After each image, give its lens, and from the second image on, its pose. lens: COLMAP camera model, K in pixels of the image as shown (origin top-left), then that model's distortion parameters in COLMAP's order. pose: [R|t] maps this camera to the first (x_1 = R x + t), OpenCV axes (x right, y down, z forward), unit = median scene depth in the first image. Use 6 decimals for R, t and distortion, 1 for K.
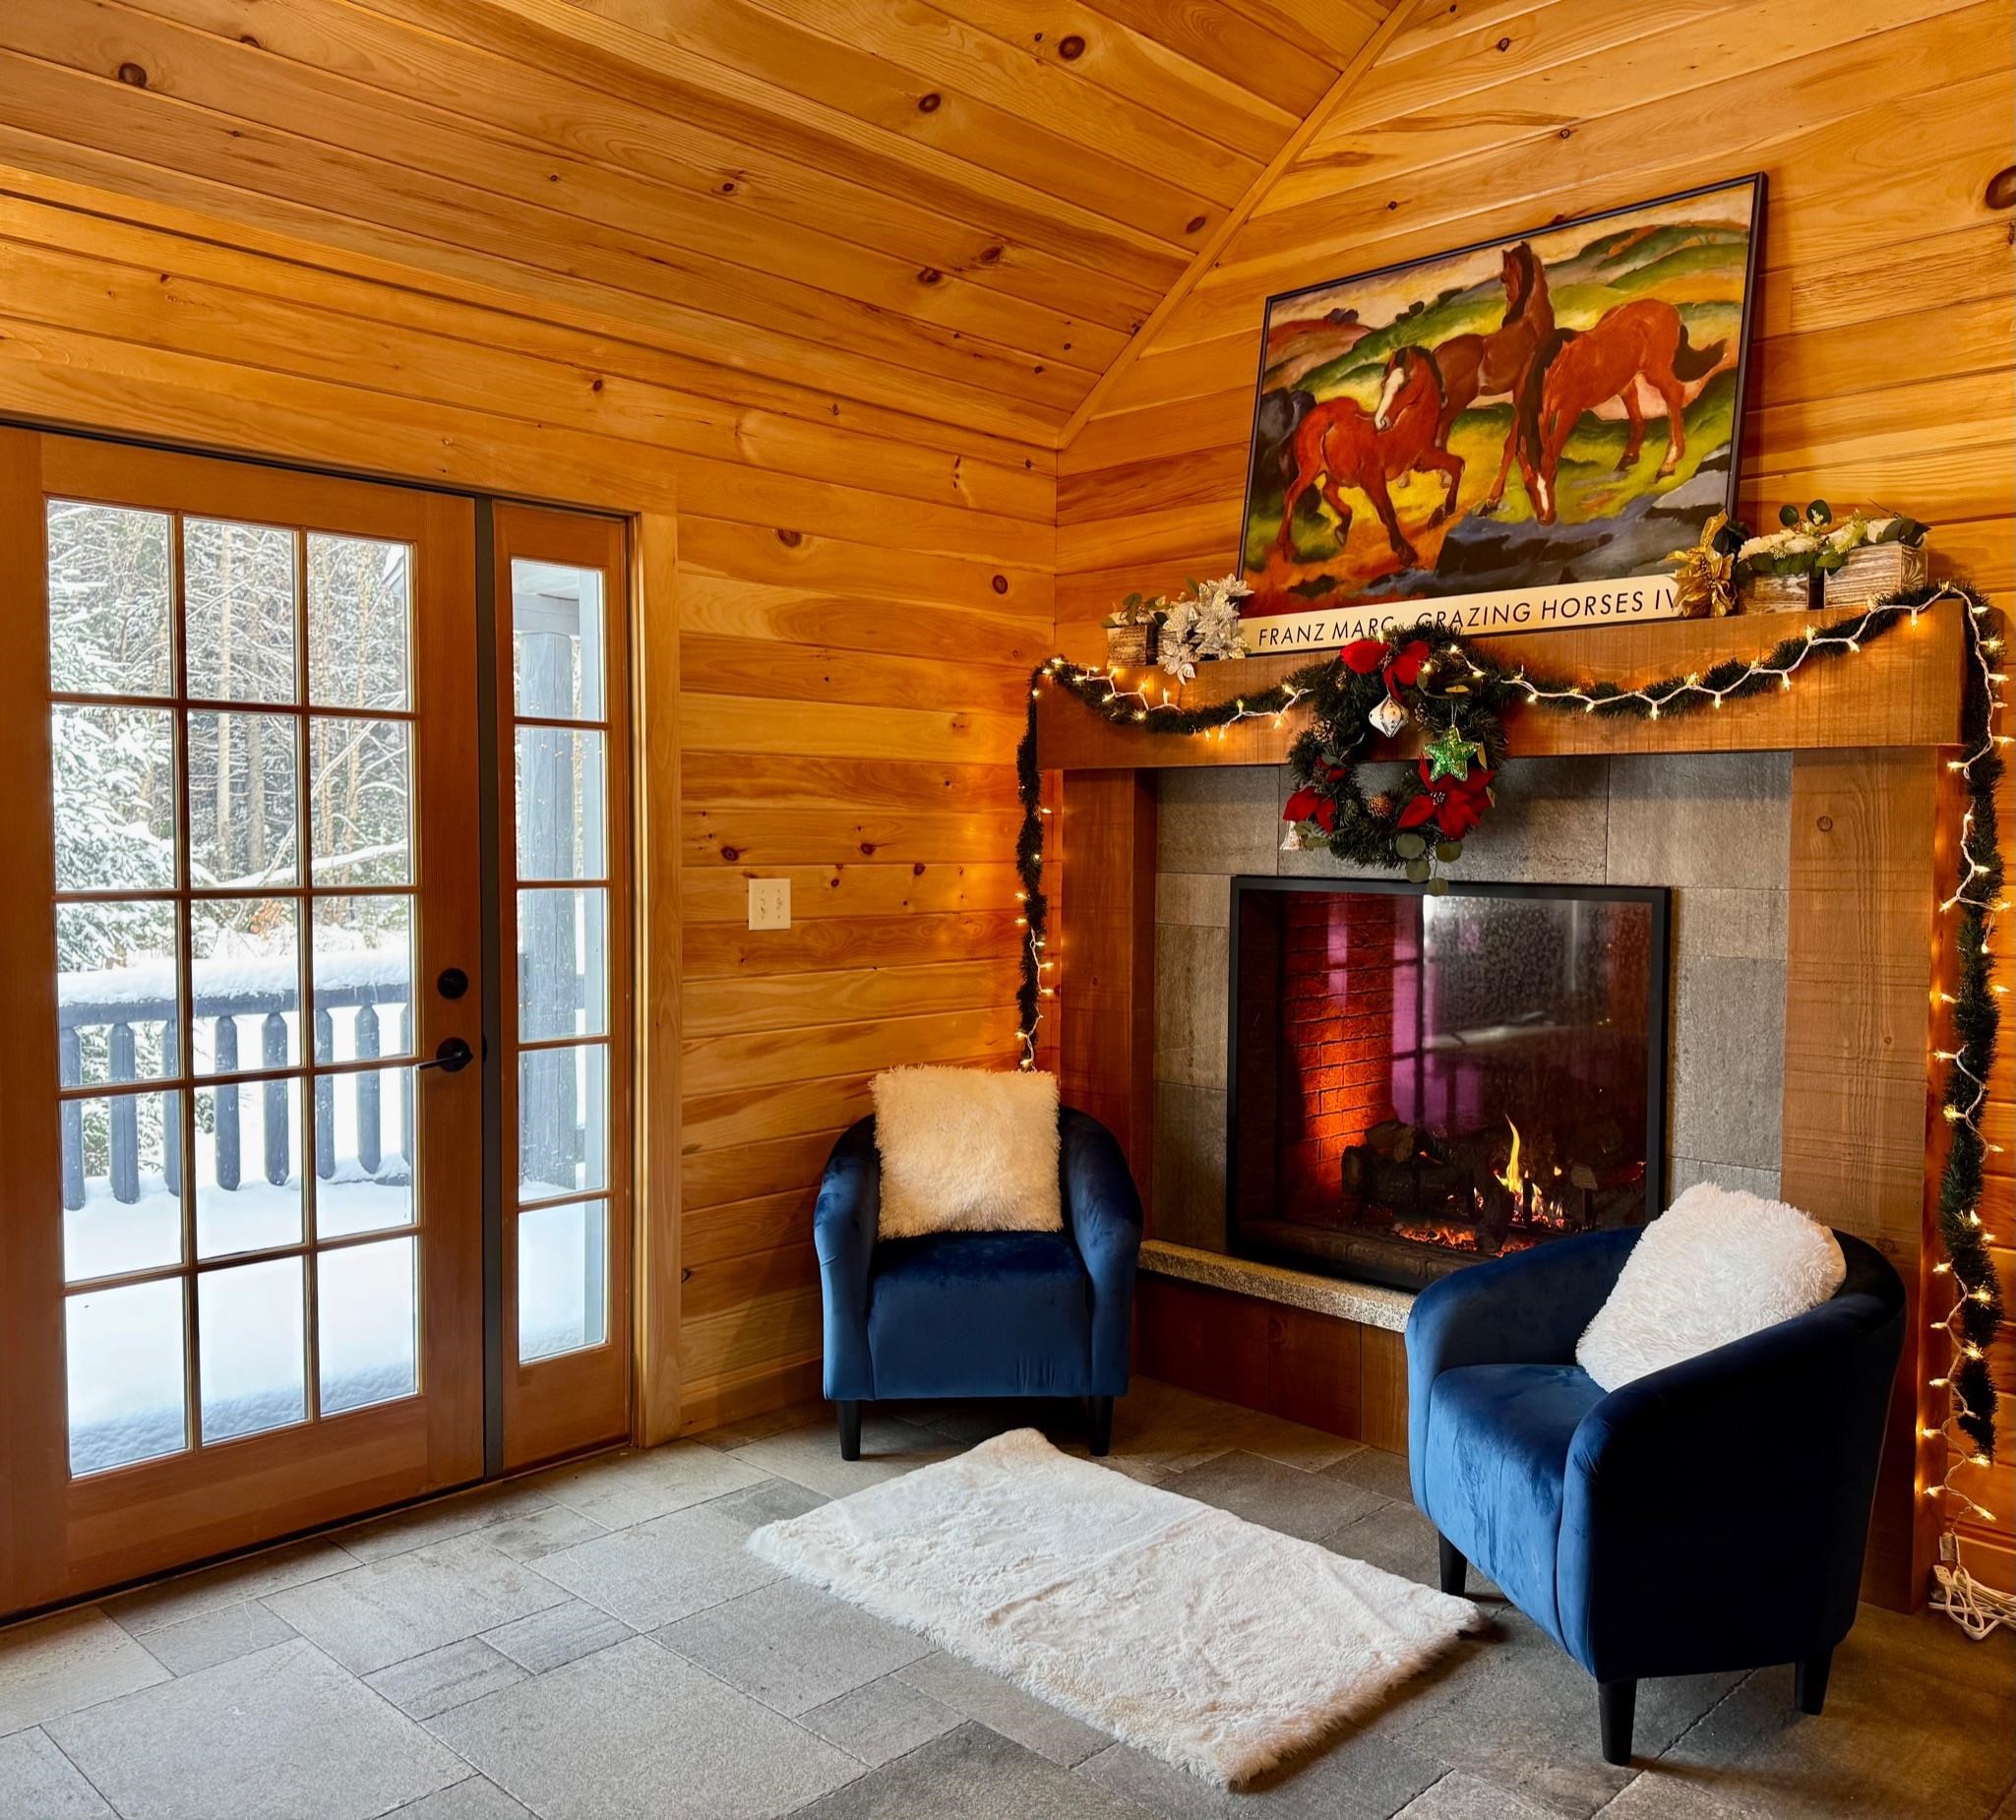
lens RADIAL K [[1719.5, 0, 1011.4], [0, 1719.5, 913.1], [0, 0, 1]] dist [0.044043, -0.040579]
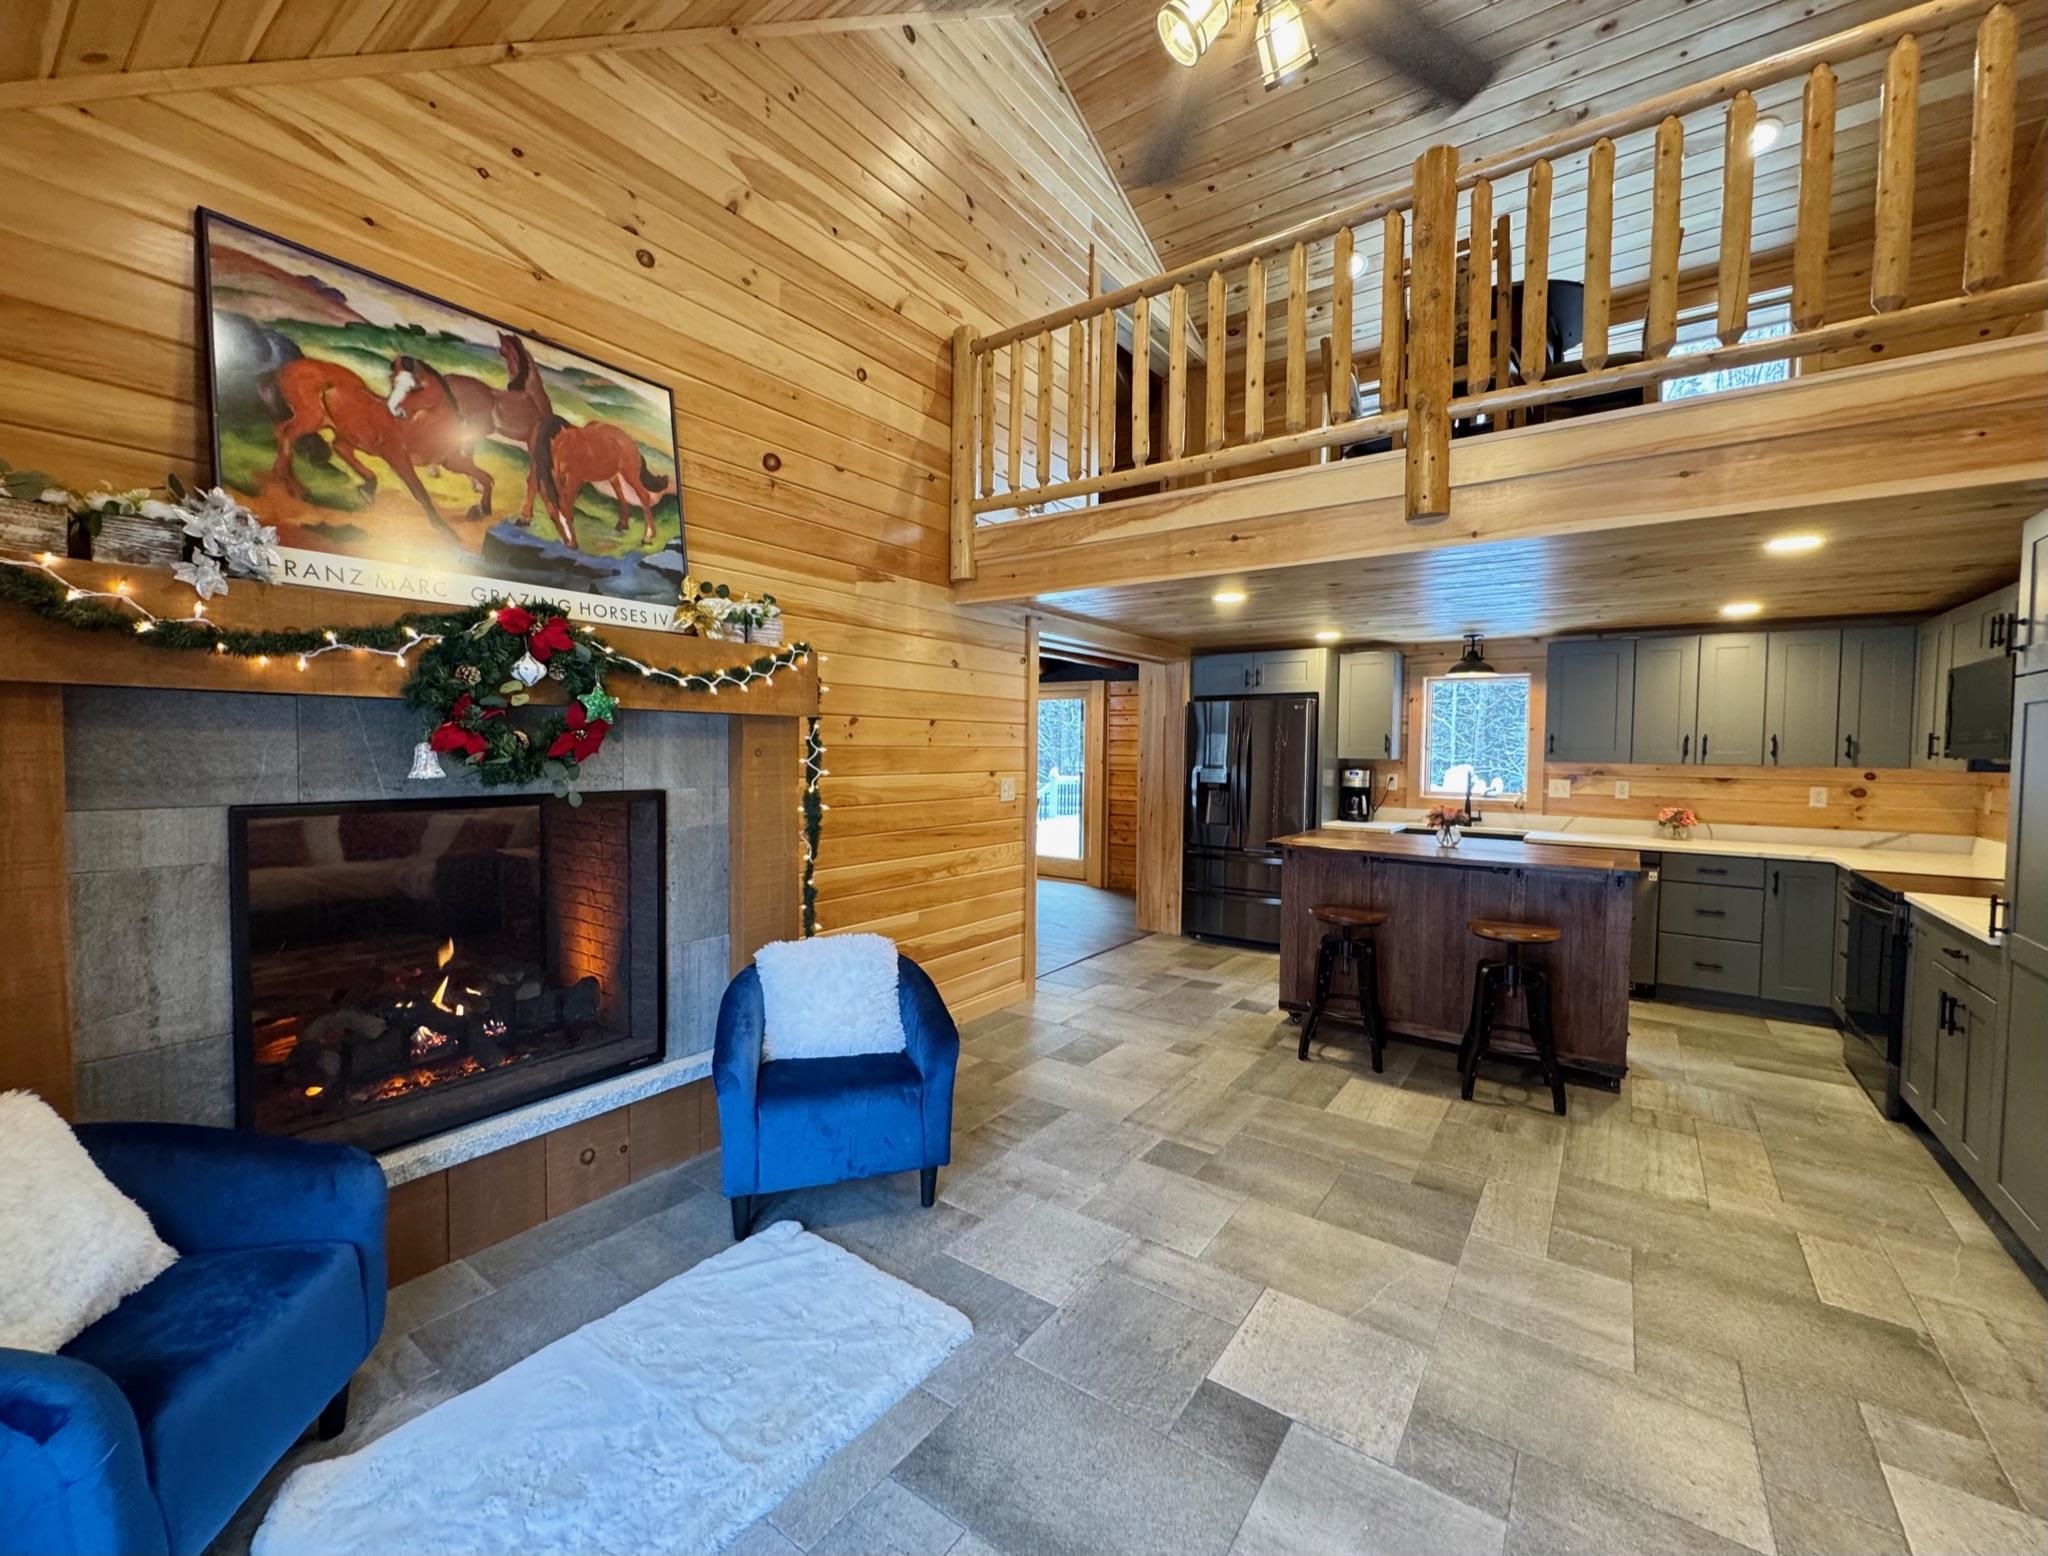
lens RADIAL K [[843.4, 0, 1025.9], [0, 843.4, 787.3], [0, 0, 1]] dist [-0.004028, 0.000171]
pose [[-0.166619, -0.047510, 0.984876, -0.460598], [0.045534, 0.997402, 0.055818, -0.044177], [-0.984969, 0.054146, -0.164023, 0.733072]]
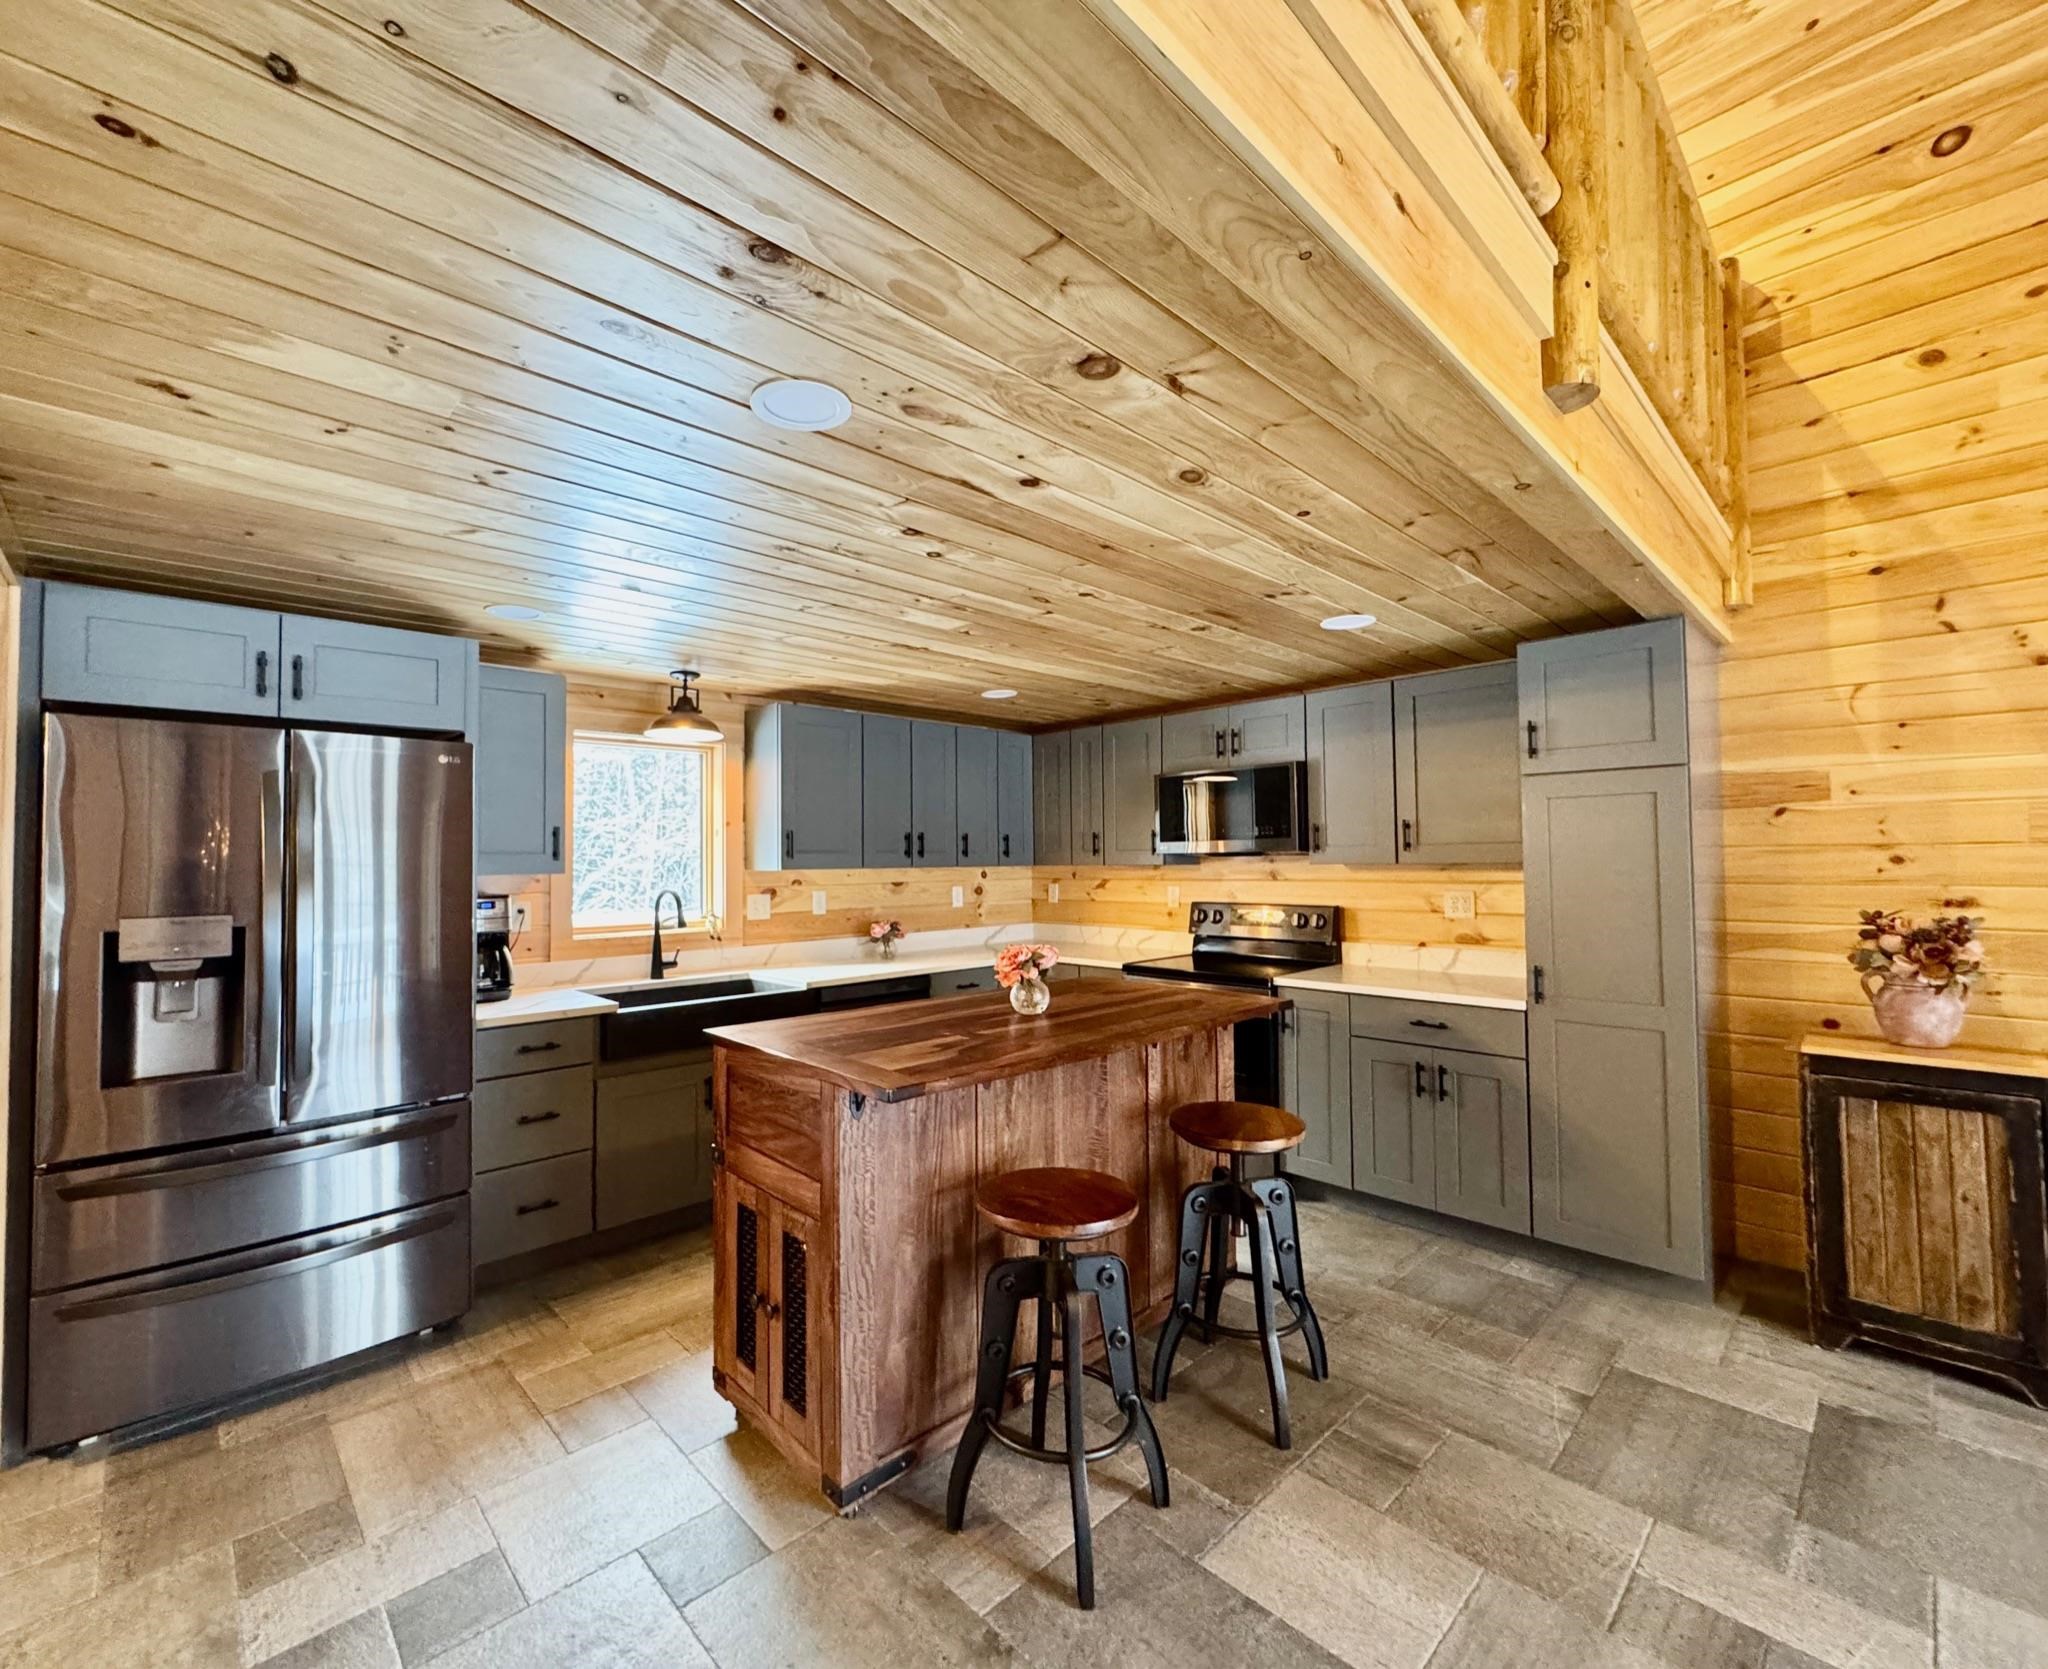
lens RADIAL K [[885.9, 0, 985.5], [0, 885.9, 836.0], [0, 0, 1]] dist [-0.002398, 0.000589]
pose [[-0.999576, 0.014593, 0.025194, 0.552948], [0.015324, 0.999459, 0.029093, -0.034012], [-0.024756, 0.029466, -0.999259, 0.674758]]
